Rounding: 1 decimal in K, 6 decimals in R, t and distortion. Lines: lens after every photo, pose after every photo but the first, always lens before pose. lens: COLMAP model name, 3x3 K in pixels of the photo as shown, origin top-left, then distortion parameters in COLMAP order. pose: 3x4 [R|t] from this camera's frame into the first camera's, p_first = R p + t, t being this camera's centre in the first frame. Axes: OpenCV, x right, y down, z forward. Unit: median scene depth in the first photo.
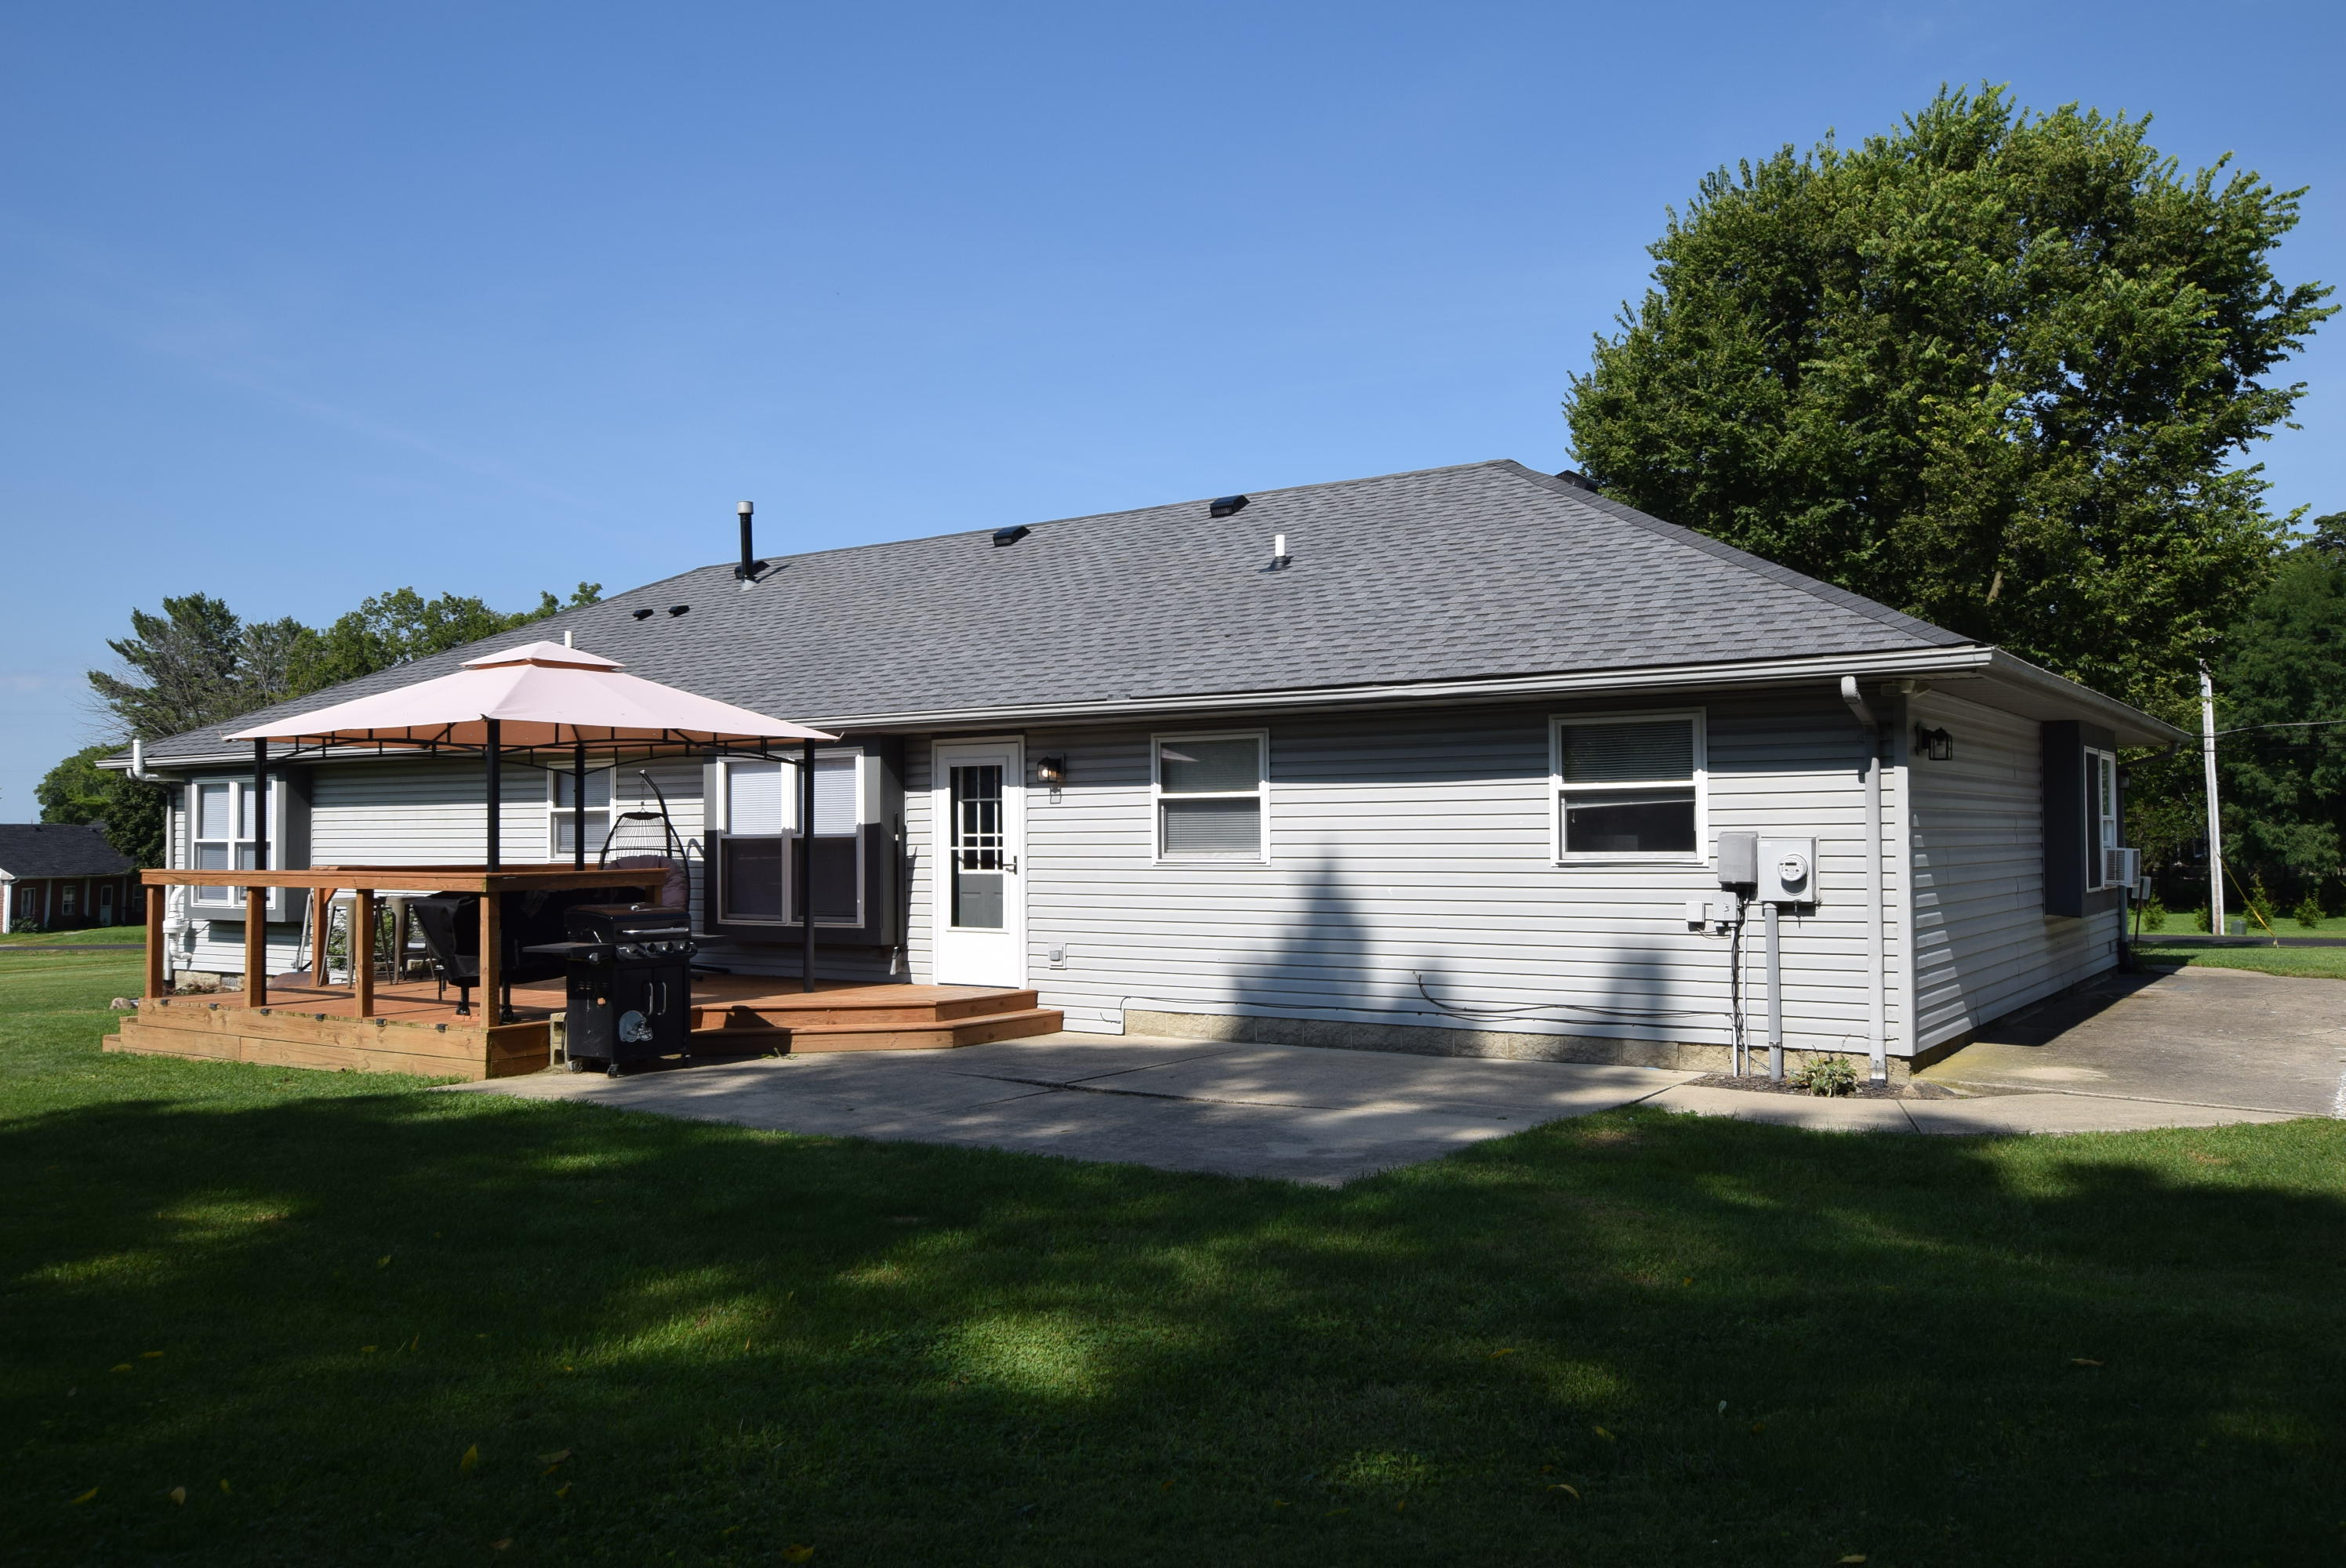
lens RADIAL K [[1768.6, 0, 1175.6], [0, 1768.6, 765.0], [0, 0, 1]] dist [0.023354, 0.005048]
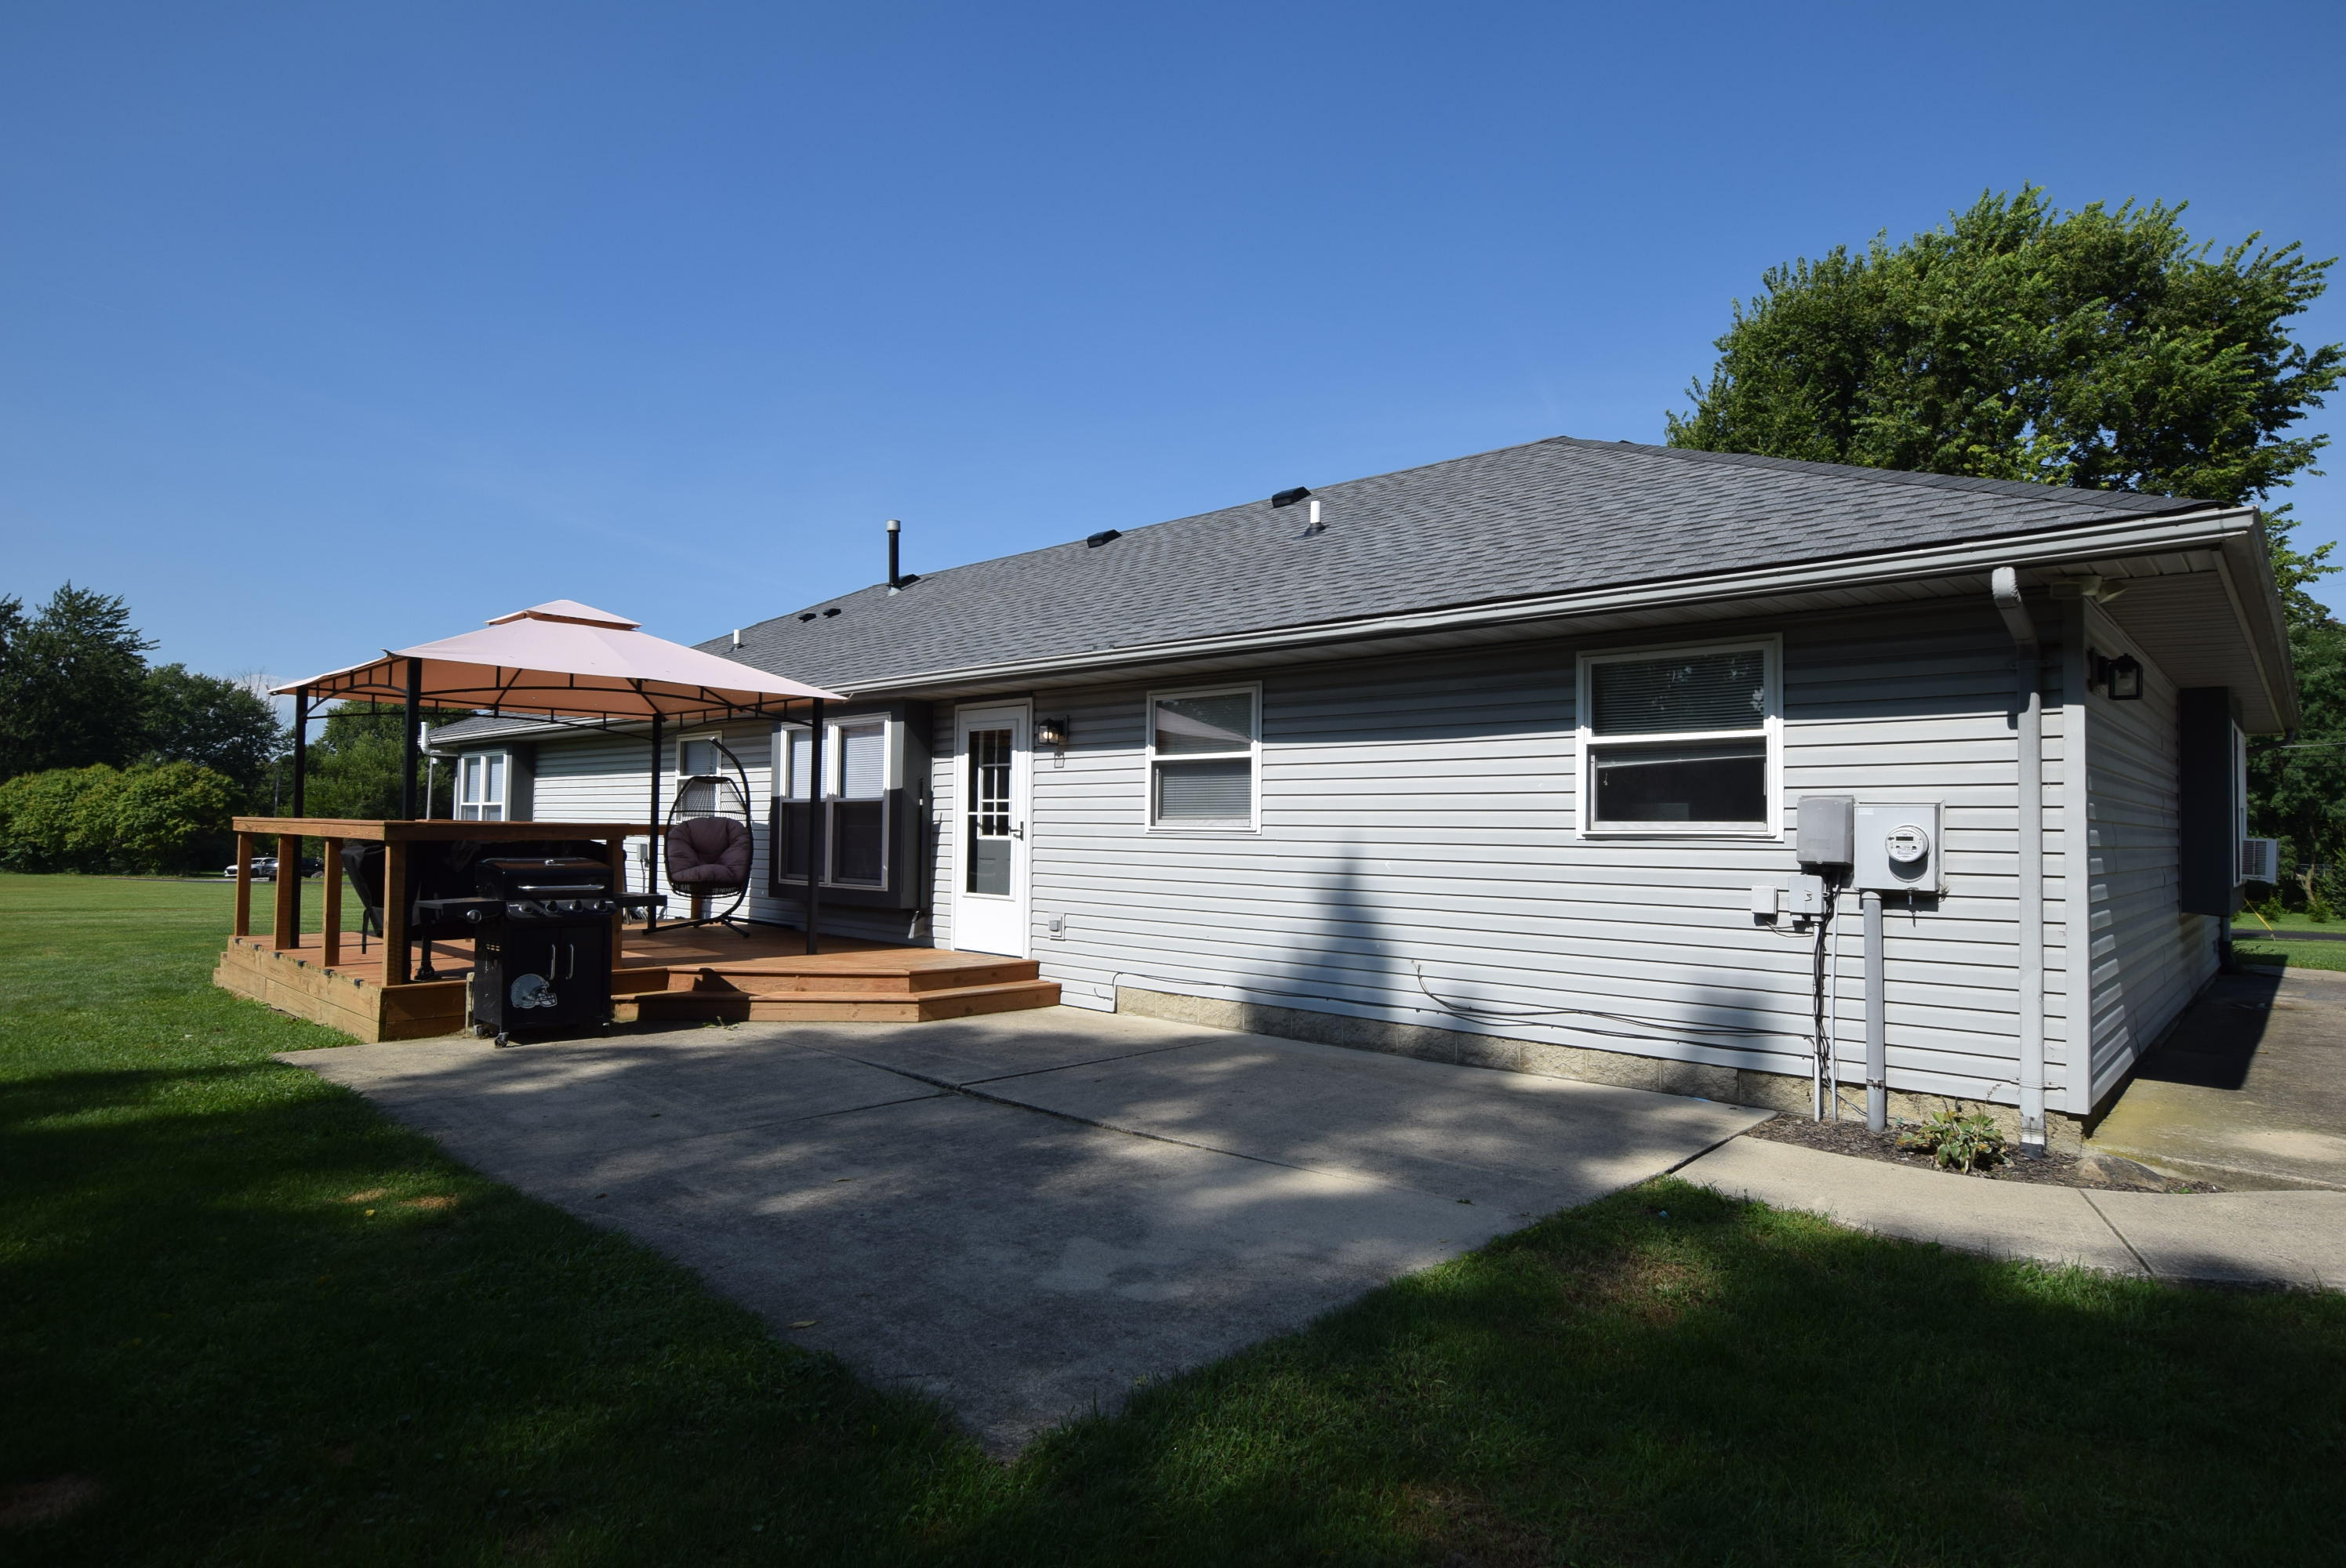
lens RADIAL K [[1266.2, 0, 1165.5], [0, 1266.2, 775.2], [0, 0, 1]] dist [-0.000999, -0.004632]
pose [[0.989178, 0.014479, -0.146006, 0.094172], [-0.014713, 0.999892, -0.000524, 0.026597], [0.145983, 0.002667, 0.989284, 0.340675]]
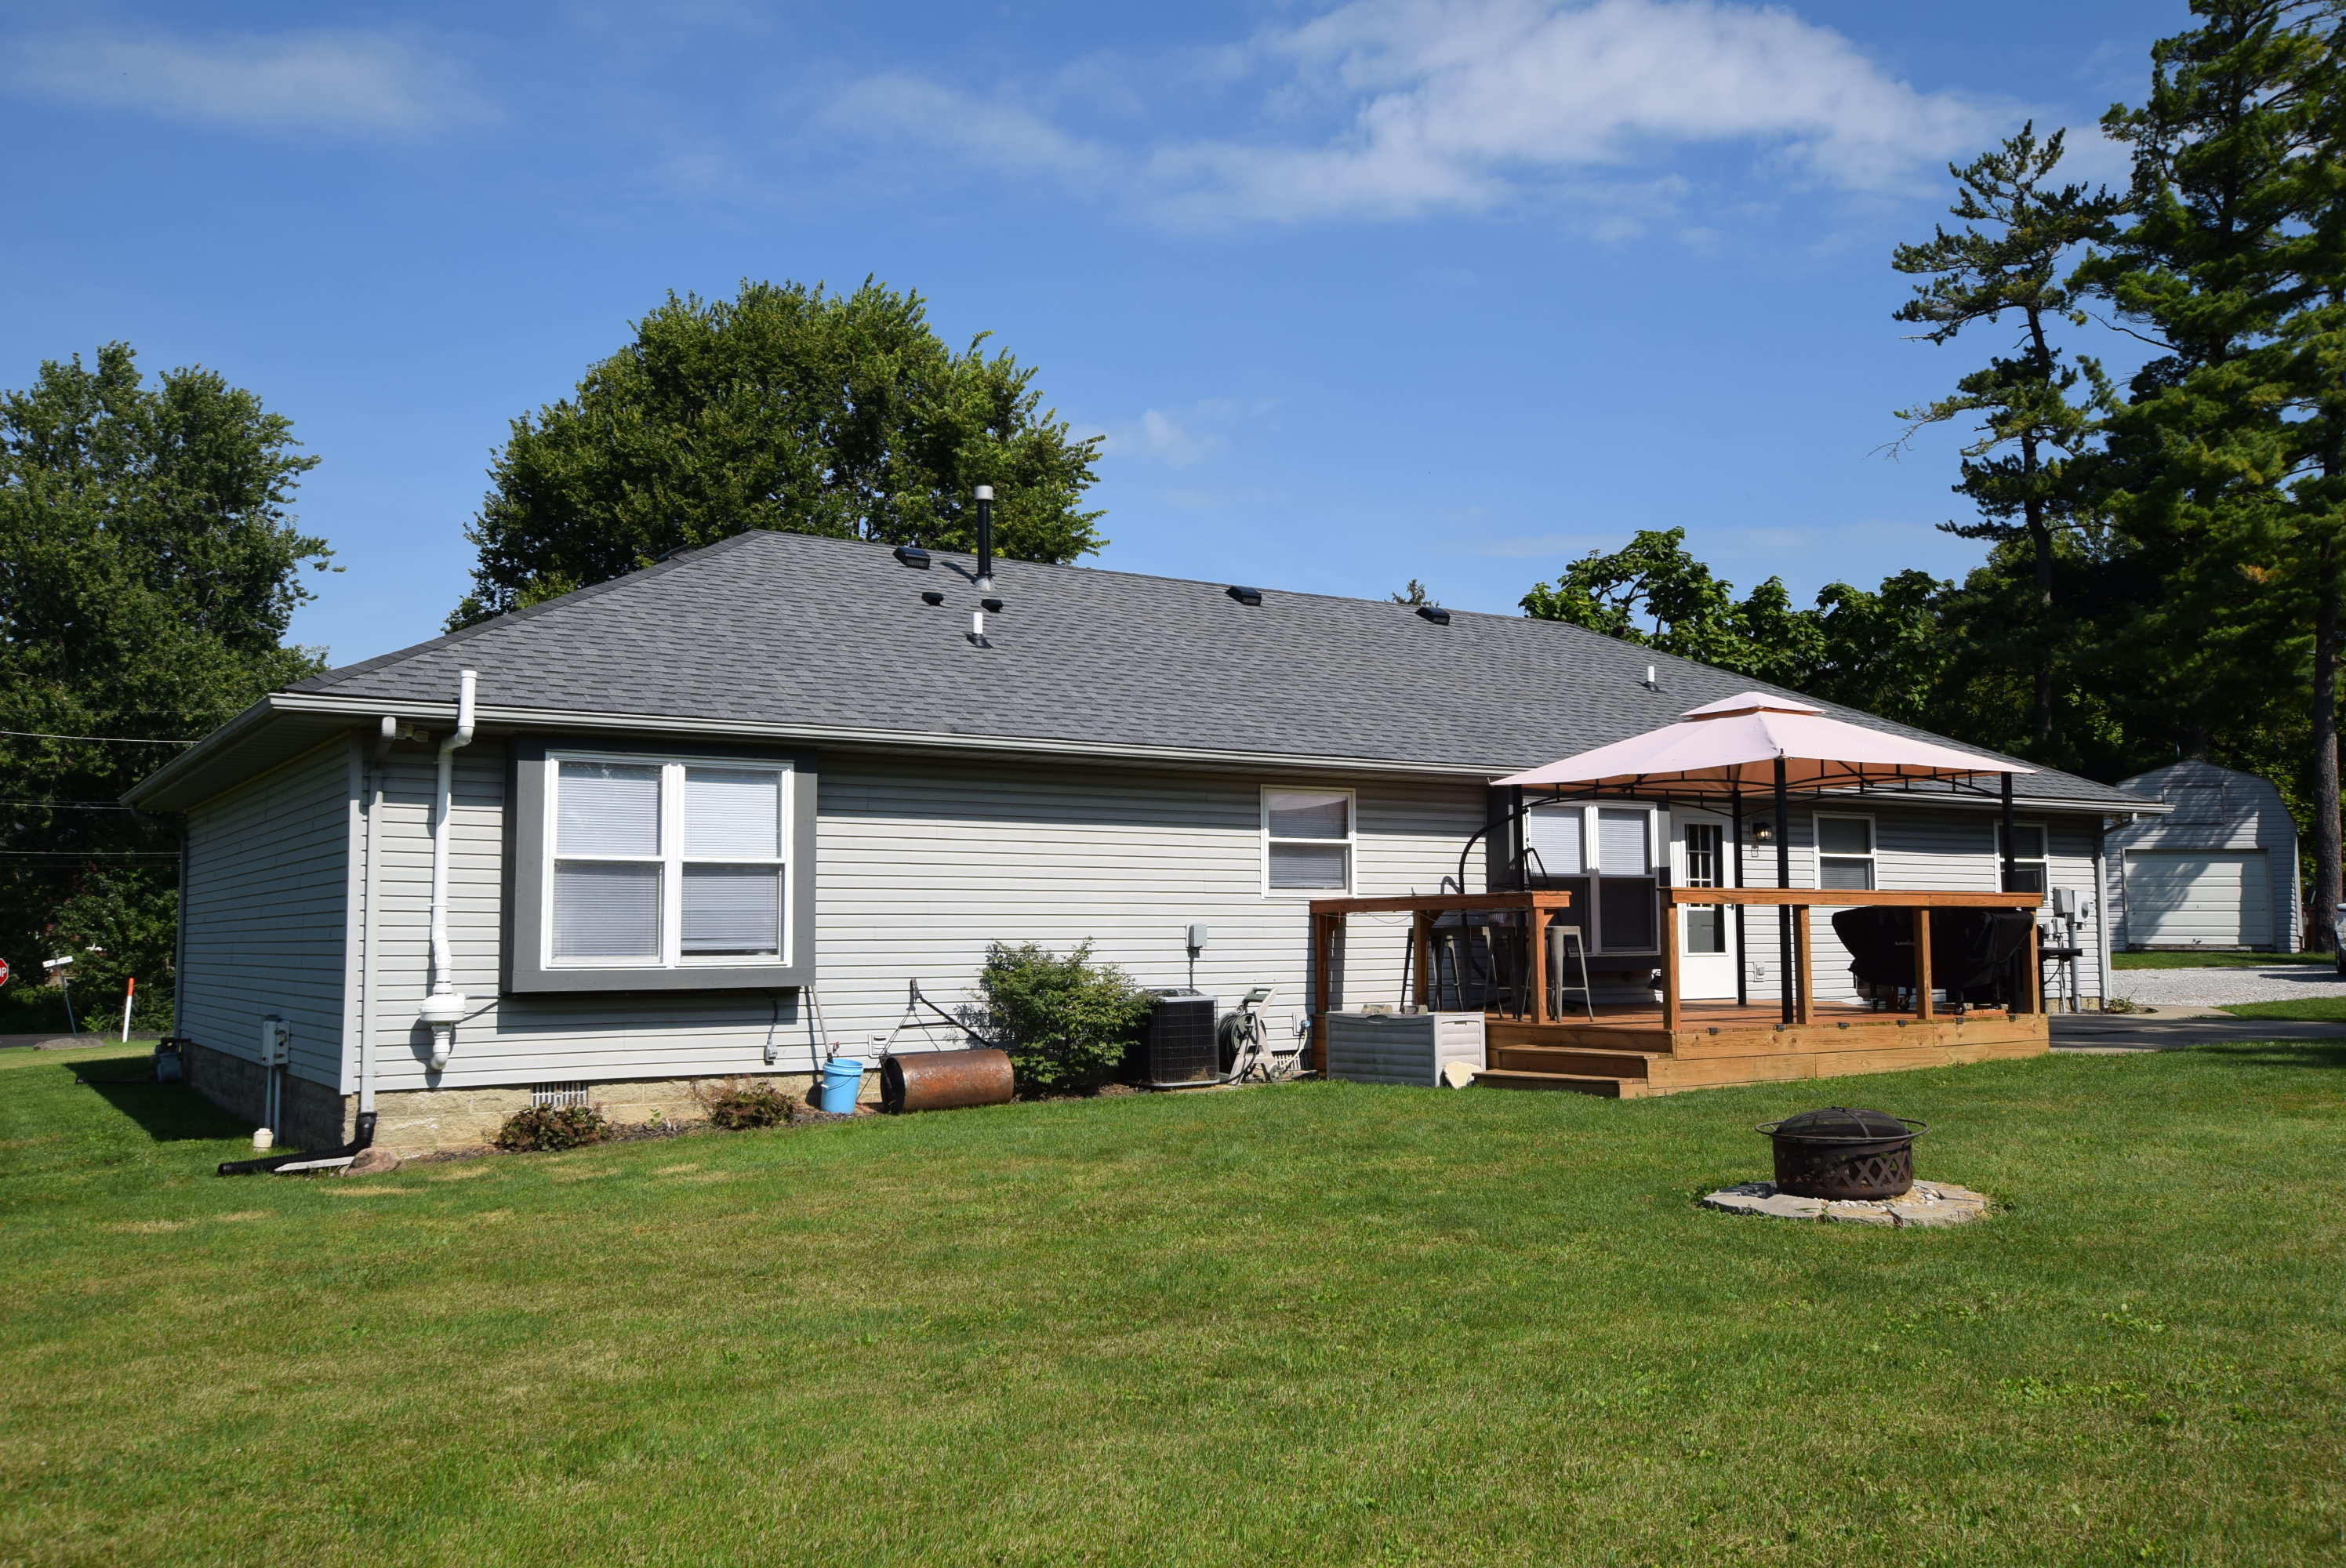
lens RADIAL K [[1733.5, 0, 1176.0], [0, 1733.5, 785.2], [0, 0, 1]] dist [-0.005748, -0.000882]
pose [[0.431141, 0.065298, 0.899918, -1.567218], [-0.053599, 0.997470, -0.046697, 0.056605], [-0.900691, -0.028102, 0.433551, 0.850773]]
